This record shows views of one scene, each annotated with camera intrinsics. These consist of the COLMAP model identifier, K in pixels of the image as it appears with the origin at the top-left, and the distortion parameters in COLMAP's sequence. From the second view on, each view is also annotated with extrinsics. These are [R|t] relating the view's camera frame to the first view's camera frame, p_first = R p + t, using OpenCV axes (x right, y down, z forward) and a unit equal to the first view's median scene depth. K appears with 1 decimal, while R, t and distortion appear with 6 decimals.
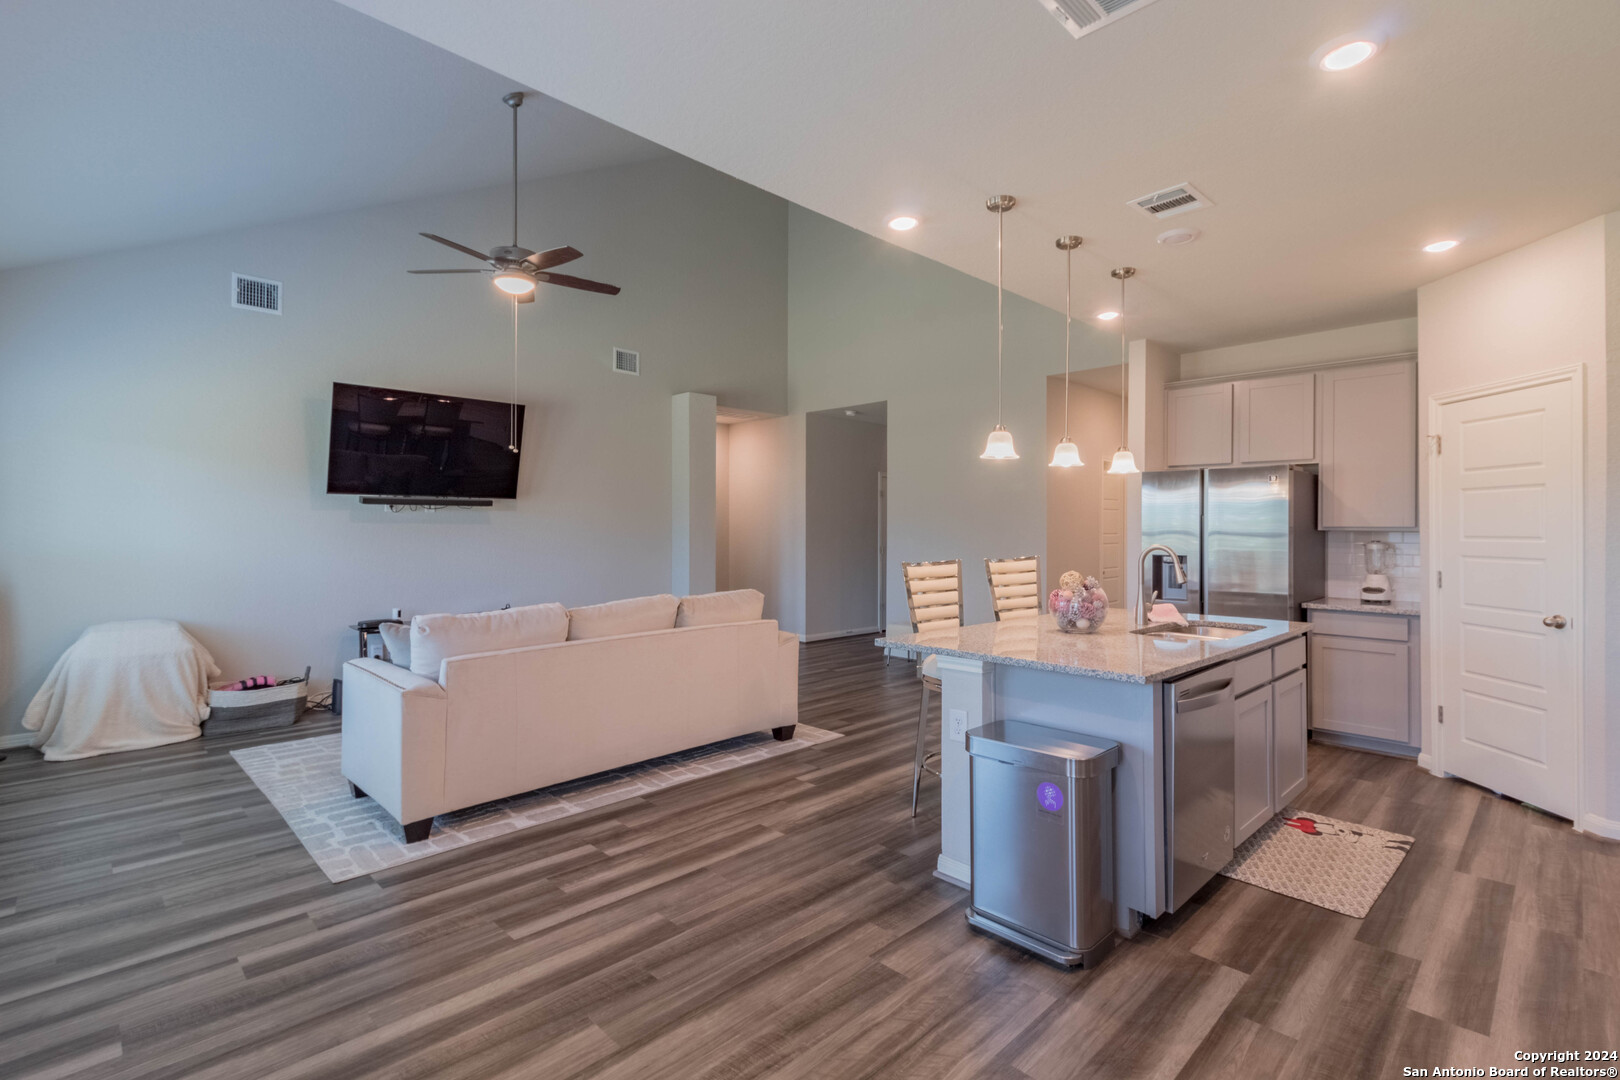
lens RADIAL K [[777.2, 0, 812.7], [0, 777.2, 530.5], [0, 0, 1]] dist [0.009987, 0.000549]
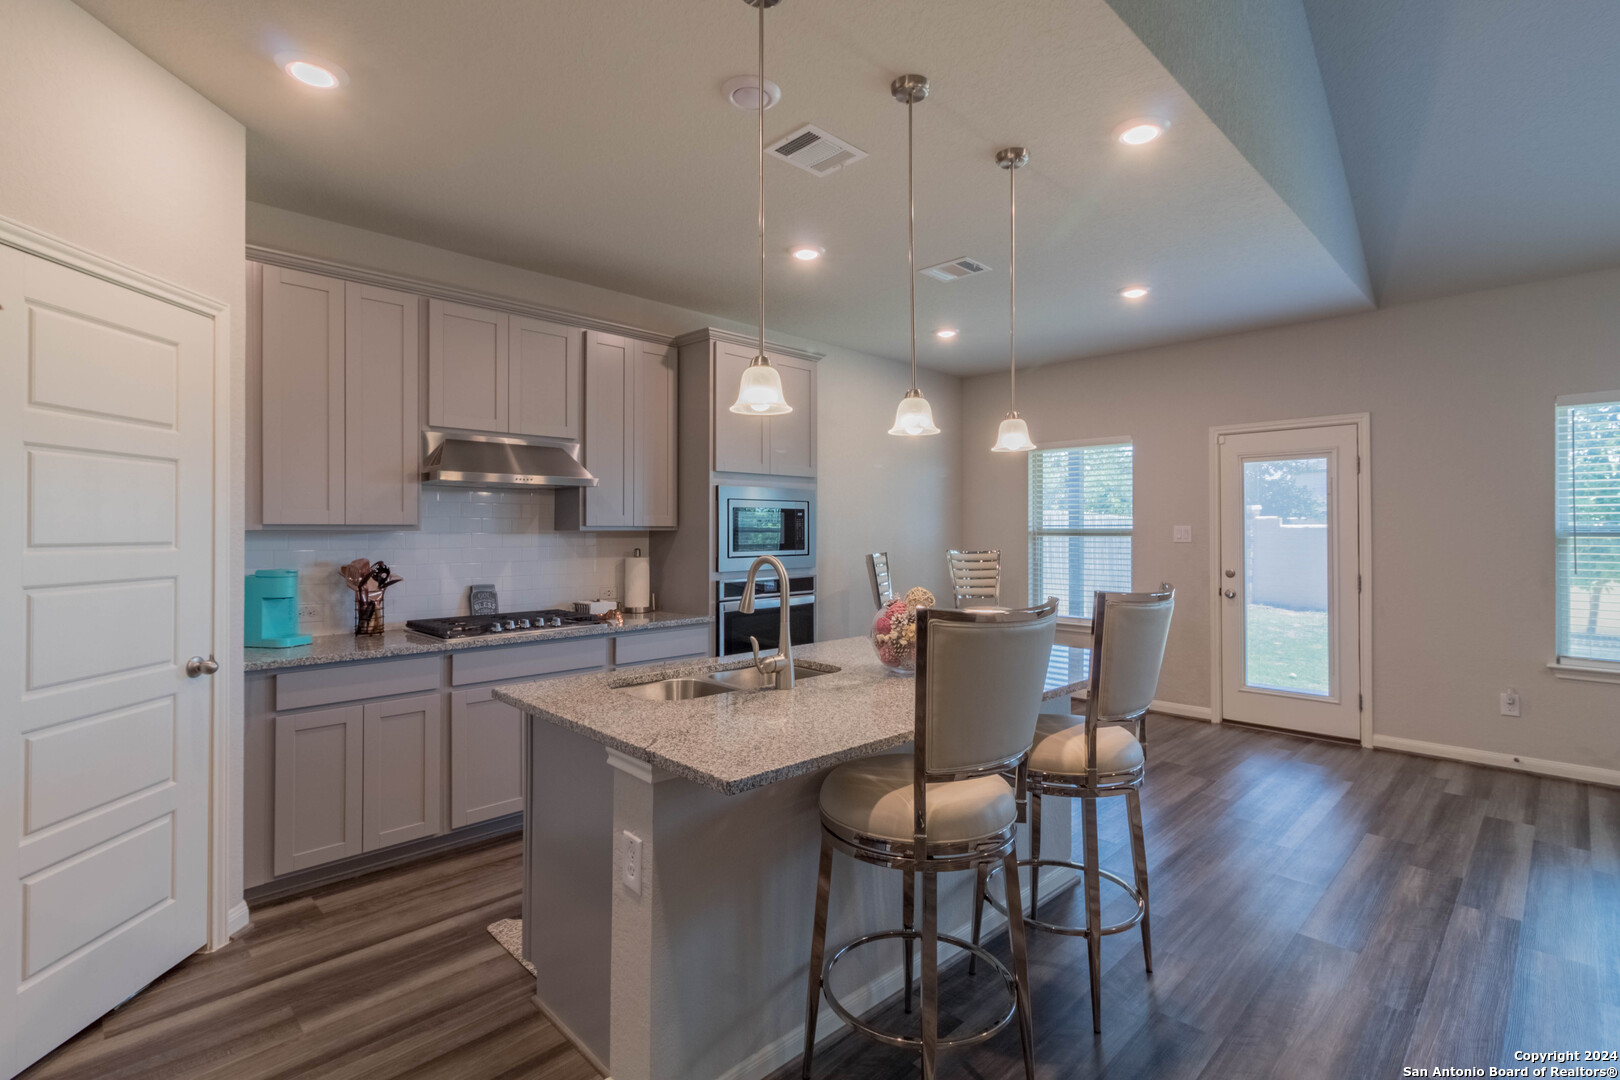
lens RADIAL K [[777.2, 0, 821.7], [0, 777.2, 525.8], [0, 0, 1]] dist [0.009987, 0.000549]
pose [[-0.999781, -0.003352, -0.020660, 0.345246], [-0.003277, 0.999988, -0.003656, -0.004505], [0.020672, -0.003587, -0.999780, 1.360541]]
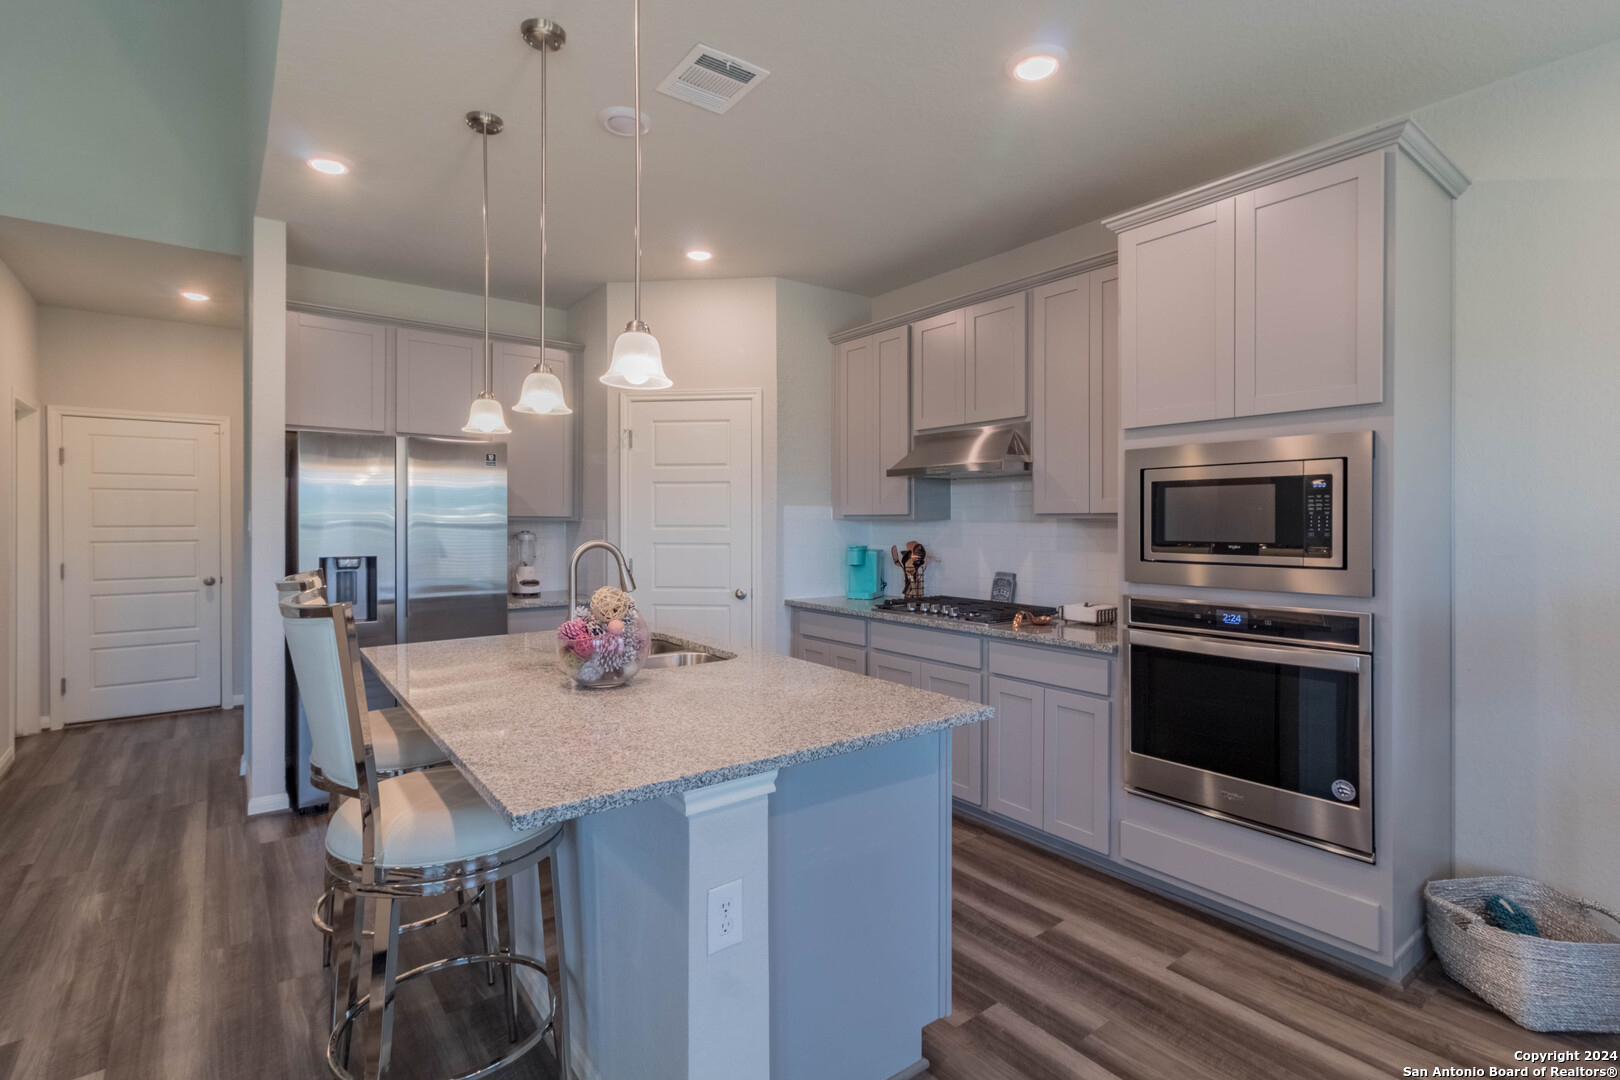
lens RADIAL K [[777.2, 0, 826.0], [0, 777.2, 522.4], [0, 0, 1]] dist [0.009987, 0.000549]
pose [[0.083027, -0.005893, 0.996530, -0.196173], [0.001708, 0.999982, 0.005772, -0.002316], [-0.996546, 0.001223, 0.083036, 0.592616]]
